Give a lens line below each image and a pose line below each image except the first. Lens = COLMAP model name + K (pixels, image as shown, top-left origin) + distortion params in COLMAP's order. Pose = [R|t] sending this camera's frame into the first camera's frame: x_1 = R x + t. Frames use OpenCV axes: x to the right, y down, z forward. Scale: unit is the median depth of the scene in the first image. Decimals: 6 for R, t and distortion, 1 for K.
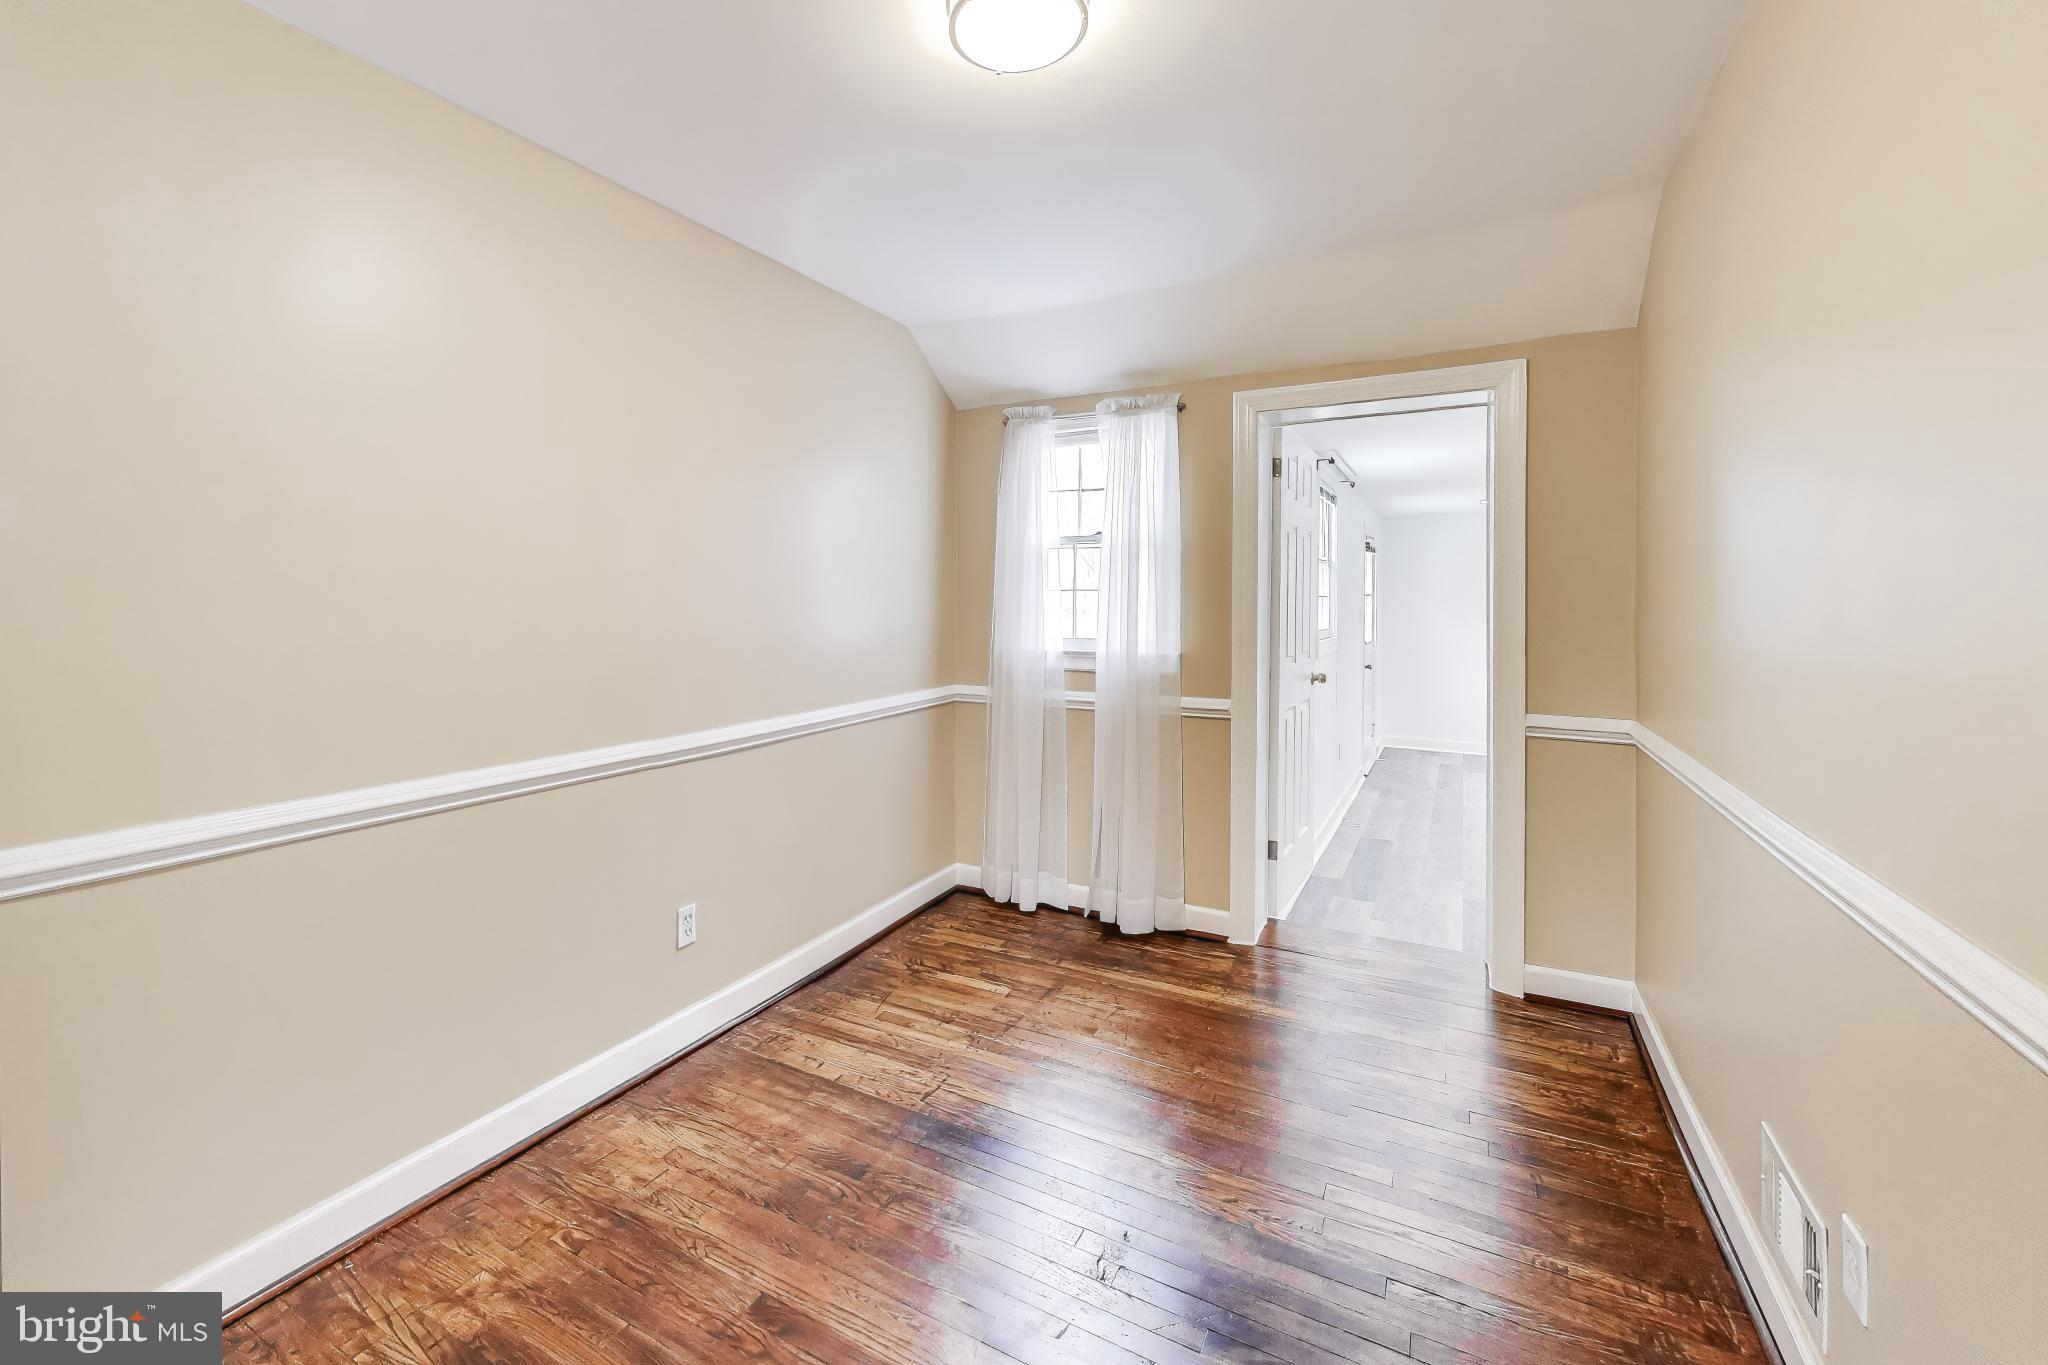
lens RADIAL K [[864.3, 0, 1011.5], [0, 864.3, 633.1], [0, 0, 1]] dist [-0.002283, 0.000028]
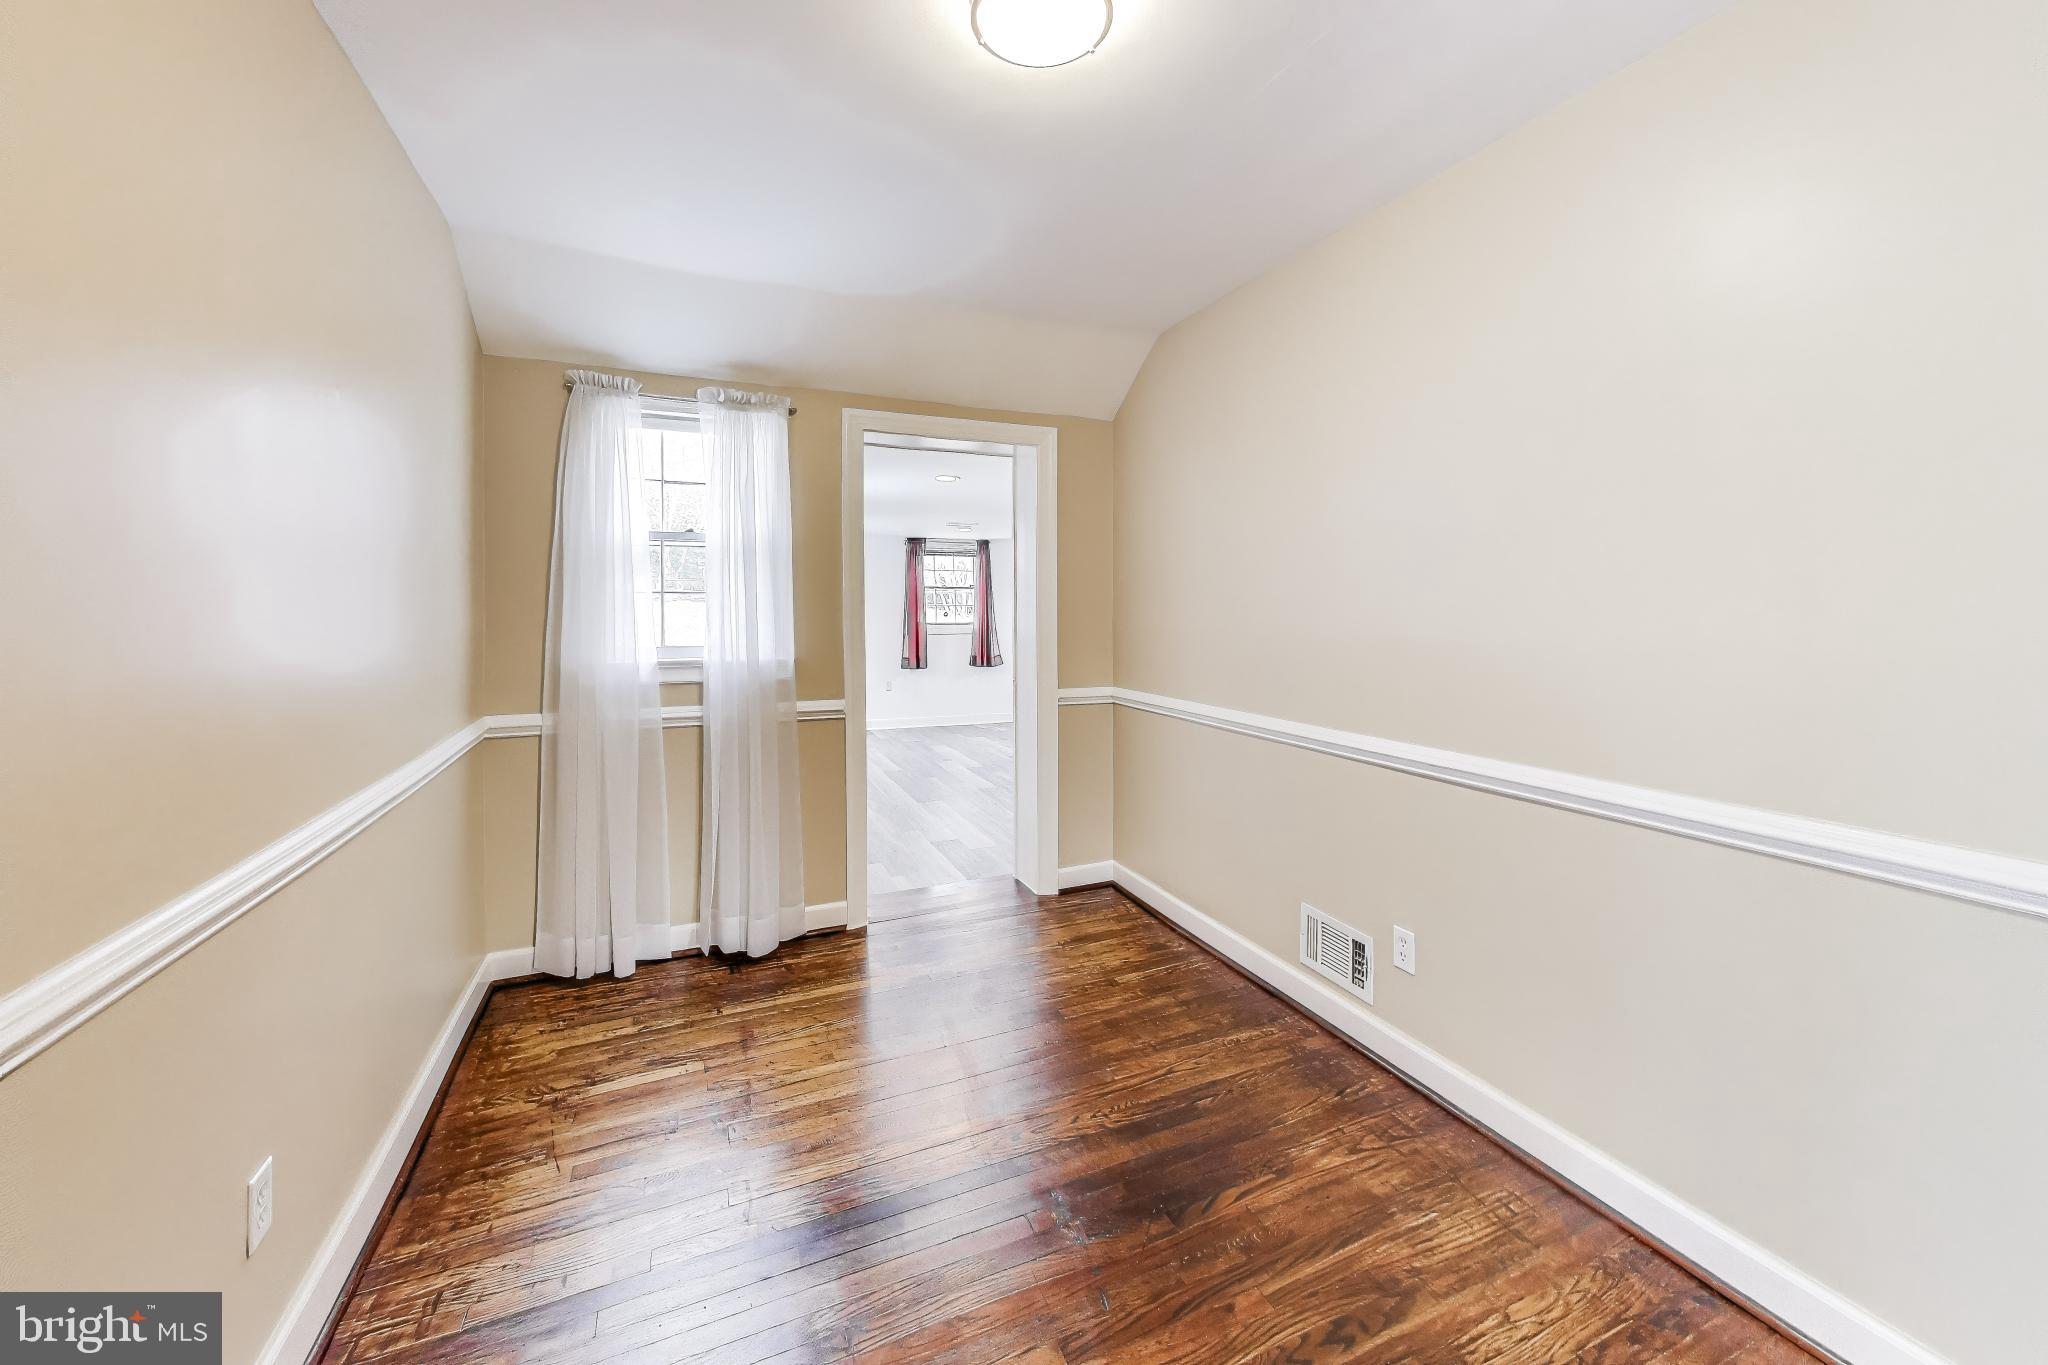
lens RADIAL K [[779.4, 0, 1022.0], [0, 779.4, 625.2], [0, 0, 1]] dist [-0.001480, 0.000122]
pose [[0.595540, -0.015605, 0.803174, -0.373945], [0.027323, 0.999626, -0.000838, -0.006762], [-0.802861, 0.022445, 0.595743, 0.249266]]
